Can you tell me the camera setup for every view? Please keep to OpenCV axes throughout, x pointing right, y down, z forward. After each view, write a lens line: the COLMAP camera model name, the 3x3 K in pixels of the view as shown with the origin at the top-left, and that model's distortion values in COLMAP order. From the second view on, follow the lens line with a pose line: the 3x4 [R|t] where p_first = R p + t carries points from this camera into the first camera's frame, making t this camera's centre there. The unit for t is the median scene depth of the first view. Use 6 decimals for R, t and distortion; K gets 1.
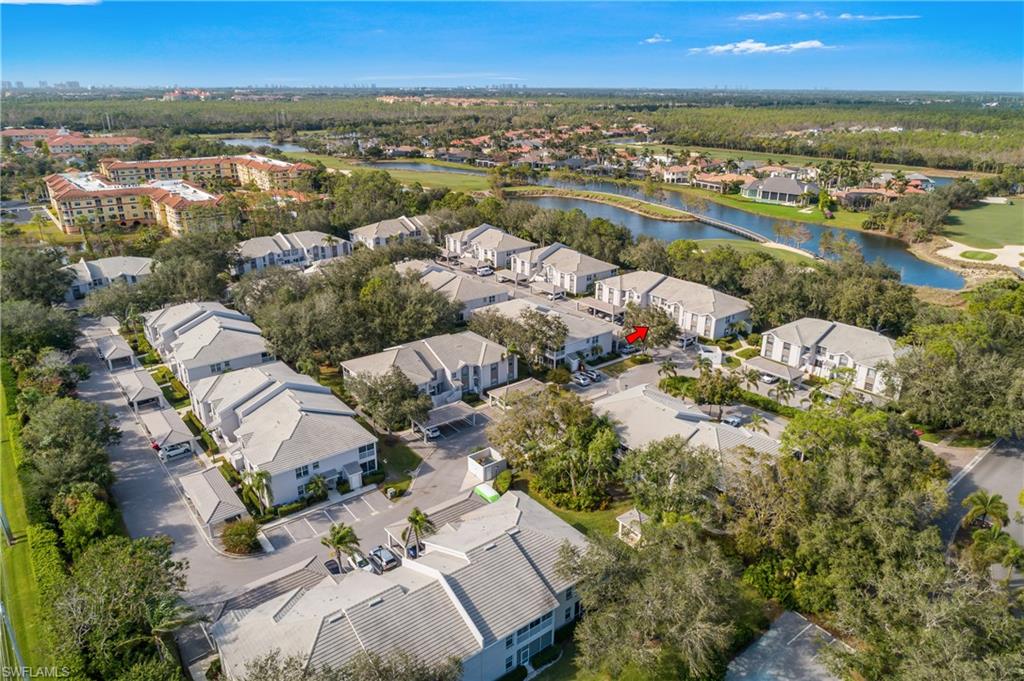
lens RADIAL K [[681.1, 0, 512.0], [0, 681.1, 340.5], [0, 0, 1]] dist [-0.004603, -0.000073]
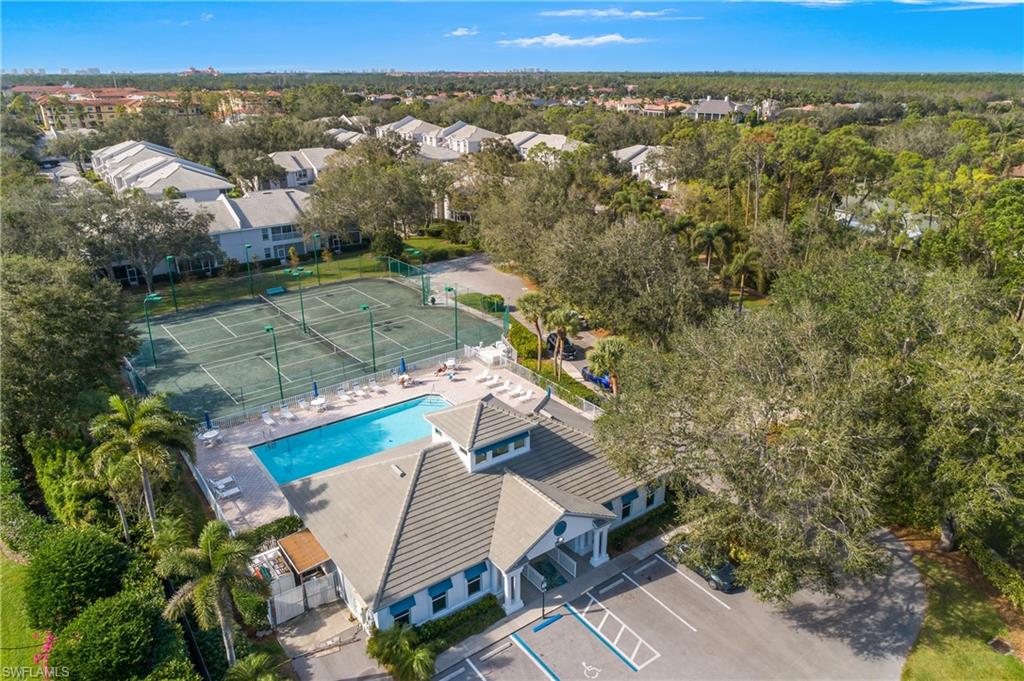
lens RADIAL K [[681.1, 0, 512.0], [0, 681.1, 340.5], [0, 0, 1]] dist [-0.004603, -0.000073]
pose [[0.999613, -0.001698, -0.027756, 0.144337], [0.002310, 0.999755, 0.022010, 0.159181], [0.027712, -0.022066, 0.999372, -0.122416]]
